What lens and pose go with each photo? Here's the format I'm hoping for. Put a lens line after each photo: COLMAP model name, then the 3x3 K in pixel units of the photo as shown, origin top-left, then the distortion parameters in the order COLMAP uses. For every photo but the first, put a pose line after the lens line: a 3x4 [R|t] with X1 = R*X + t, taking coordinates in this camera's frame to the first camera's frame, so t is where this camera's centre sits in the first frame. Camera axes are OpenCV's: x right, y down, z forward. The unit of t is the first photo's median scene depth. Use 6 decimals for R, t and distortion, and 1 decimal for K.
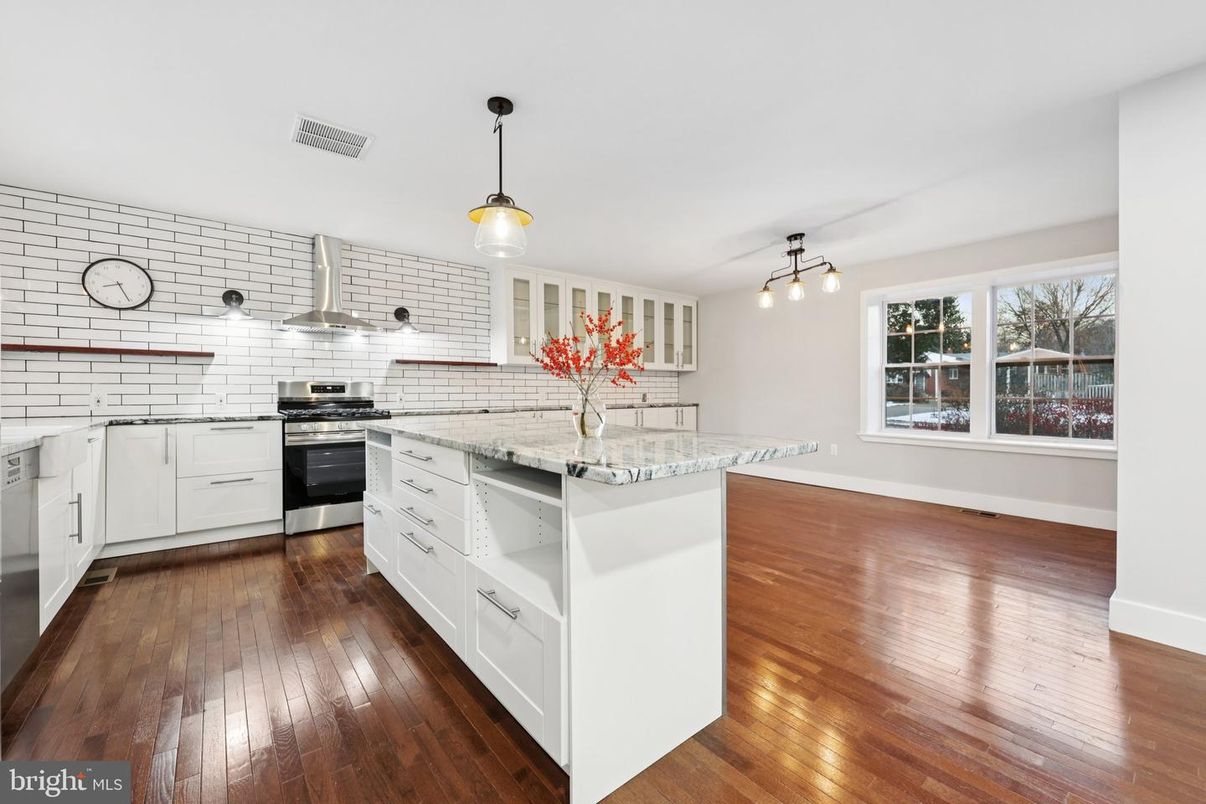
lens RADIAL K [[493.3, 0, 601.4], [0, 493.3, 393.7], [0, 0, 1]] dist [0.022836, 0.000184]
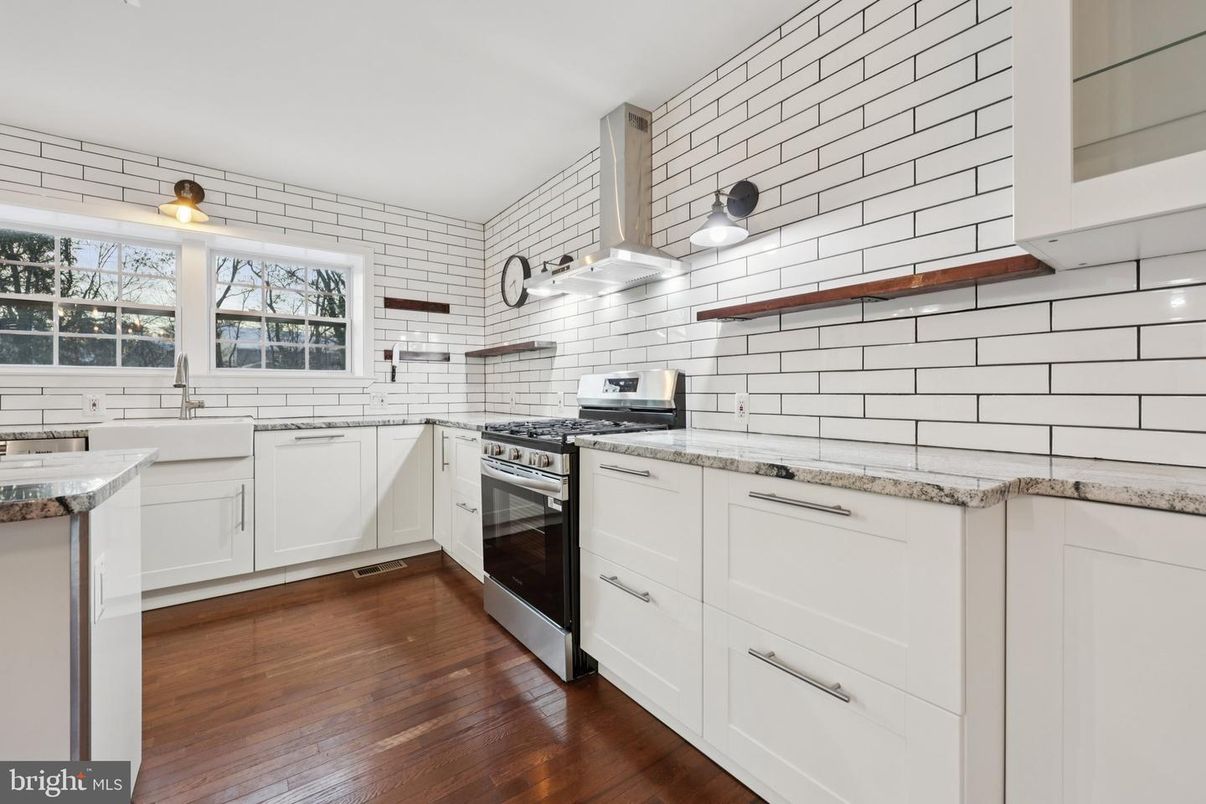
lens RADIAL K [[493.3, 0, 604.5], [0, 493.3, 392.1], [0, 0, 1]] dist [0.022836, 0.000184]
pose [[-0.017125, 0.000713, -0.999853, 0.003991], [-0.004921, 0.999988, 0.000798, -0.001022], [0.999841, 0.004934, -0.017121, 0.556936]]
